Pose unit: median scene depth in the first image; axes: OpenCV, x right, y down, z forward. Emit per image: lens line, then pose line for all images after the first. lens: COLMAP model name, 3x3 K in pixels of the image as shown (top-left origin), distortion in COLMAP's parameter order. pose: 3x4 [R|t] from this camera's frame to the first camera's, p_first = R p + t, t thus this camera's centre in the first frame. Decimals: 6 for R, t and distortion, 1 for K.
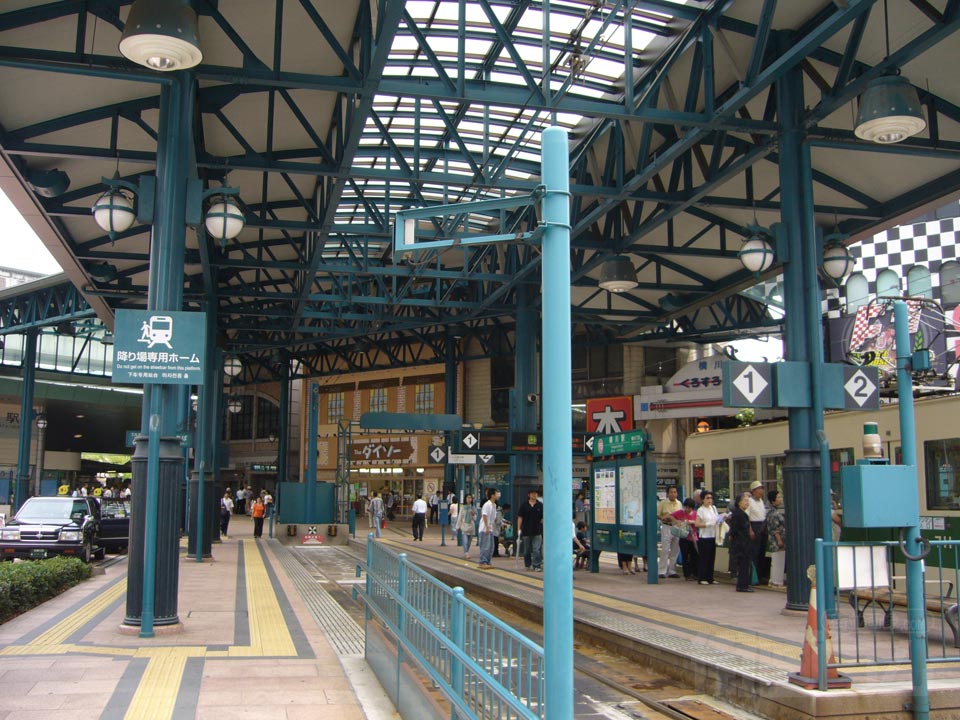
lens RADIAL K [[999.6, 0, 466.8], [0, 999.6, 362.3], [0, 0, 1]] dist [-0.104465, 0.124093]
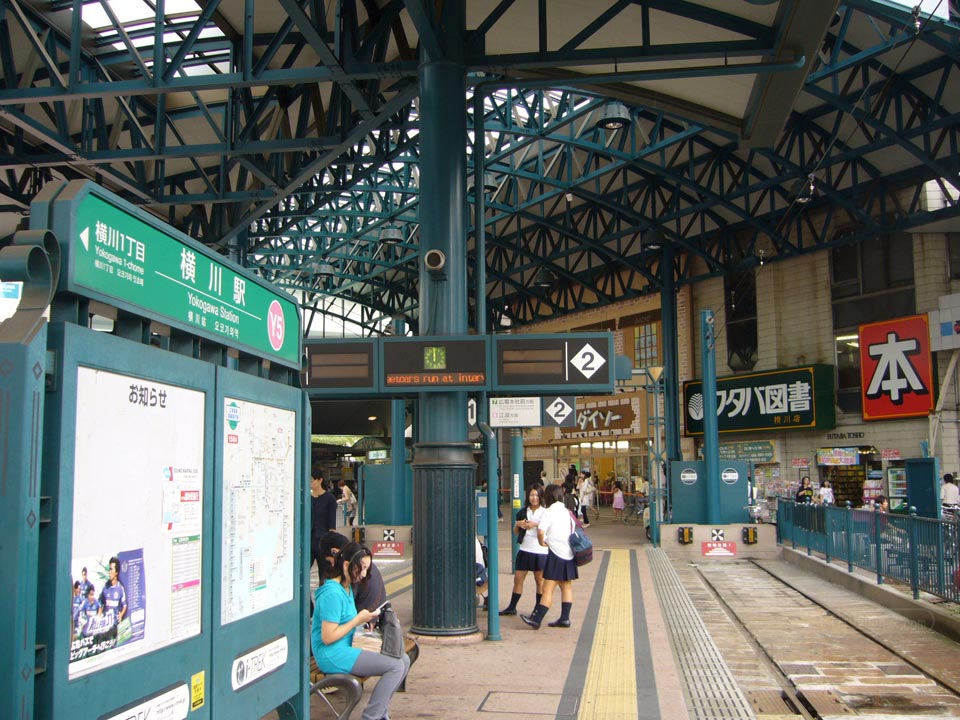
lens RADIAL K [[999.6, 0, 466.8], [0, 999.6, 362.3], [0, 0, 1]] dist [-0.104465, 0.124093]
pose [[0.927718, -0.055079, -0.369196, 0.107664], [0.062981, 0.997971, 0.009377, 0.035127], [0.367930, -0.031952, 0.929304, 0.282422]]
